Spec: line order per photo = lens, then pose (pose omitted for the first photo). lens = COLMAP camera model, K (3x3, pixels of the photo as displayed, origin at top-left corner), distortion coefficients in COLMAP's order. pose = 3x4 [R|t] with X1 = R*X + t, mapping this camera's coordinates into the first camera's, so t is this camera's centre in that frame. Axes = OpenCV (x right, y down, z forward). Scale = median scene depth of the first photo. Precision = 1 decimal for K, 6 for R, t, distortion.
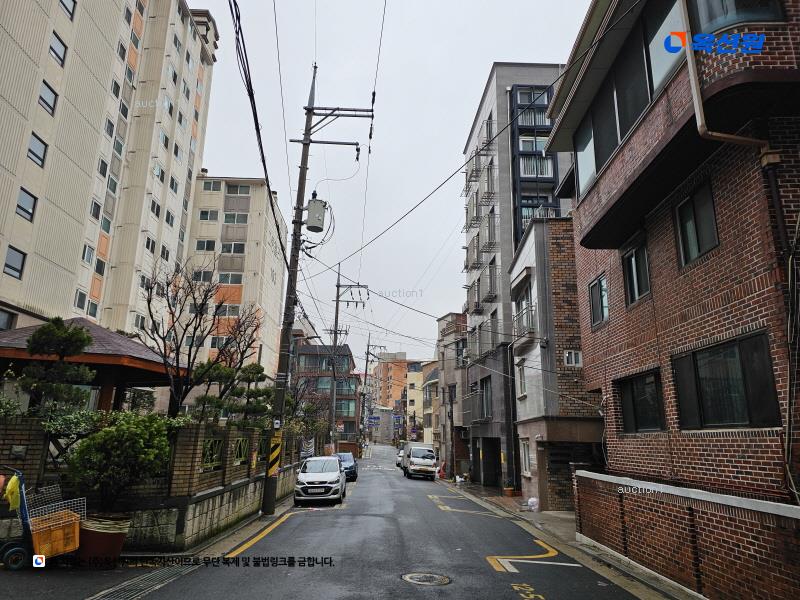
lens RADIAL K [[538.0, 0, 382.2], [0, 538.0, 299.3], [0, 0, 1]] dist [0.069439, -0.063388]
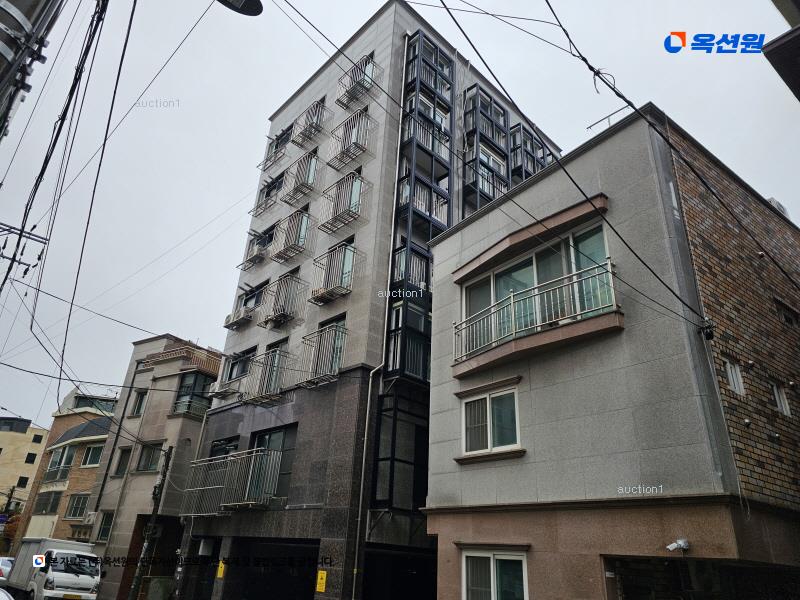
lens RADIAL K [[538.0, 0, 382.2], [0, 538.0, 299.3], [0, 0, 1]] dist [0.069439, -0.063388]
pose [[0.759435, 0.309138, 0.572444, -0.083022], [-0.208188, 0.949102, -0.236353, 0.106406], [-0.616374, 0.060319, 0.785140, 0.387173]]
